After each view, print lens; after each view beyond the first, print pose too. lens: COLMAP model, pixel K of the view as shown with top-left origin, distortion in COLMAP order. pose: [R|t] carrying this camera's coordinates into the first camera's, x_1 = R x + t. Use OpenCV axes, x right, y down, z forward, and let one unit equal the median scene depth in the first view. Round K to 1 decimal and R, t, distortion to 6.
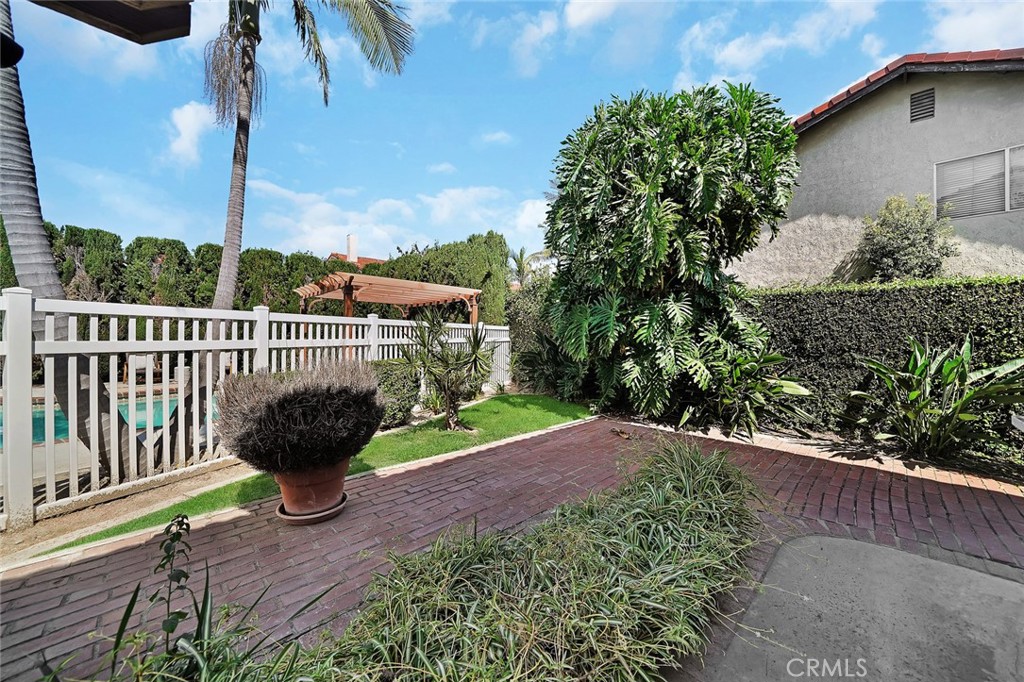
lens RADIAL K [[360.3, 0, 521.1], [0, 360.3, 338.3], [0, 0, 1]] dist [-0.009144, 0.000048]
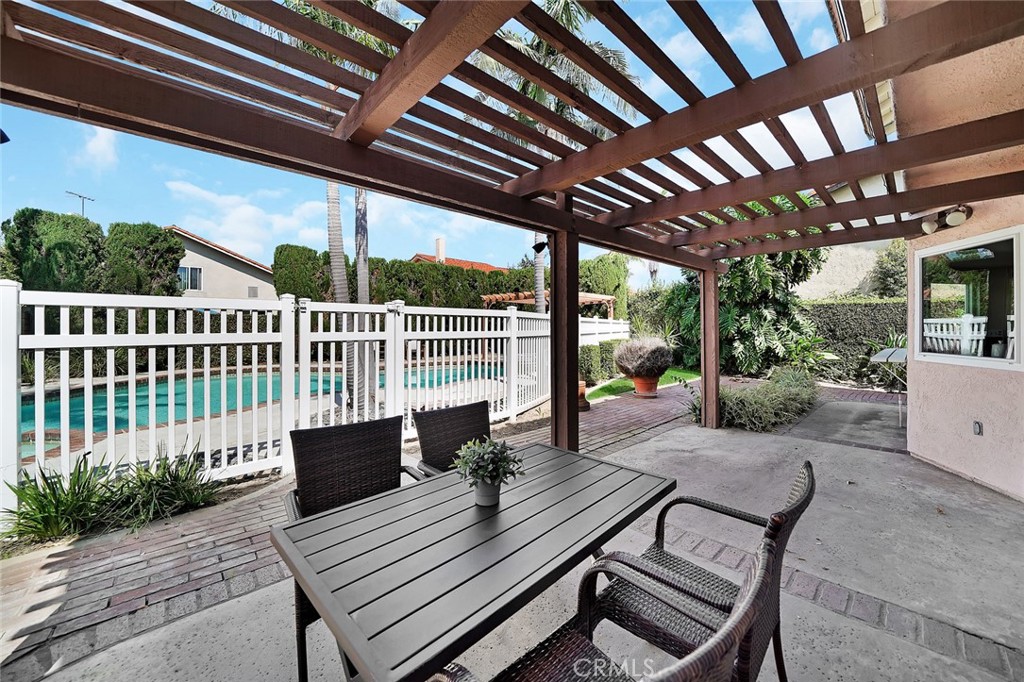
lens RADIAL K [[390.4, 0, 538.1], [0, 390.4, 328.1], [0, 0, 1]] dist [0.004329, -0.000060]
pose [[0.999789, -0.001180, 0.020520, -0.731068], [0.001284, 0.999987, -0.005015, 0.003786], [-0.020513, 0.005040, 0.999777, -0.917302]]
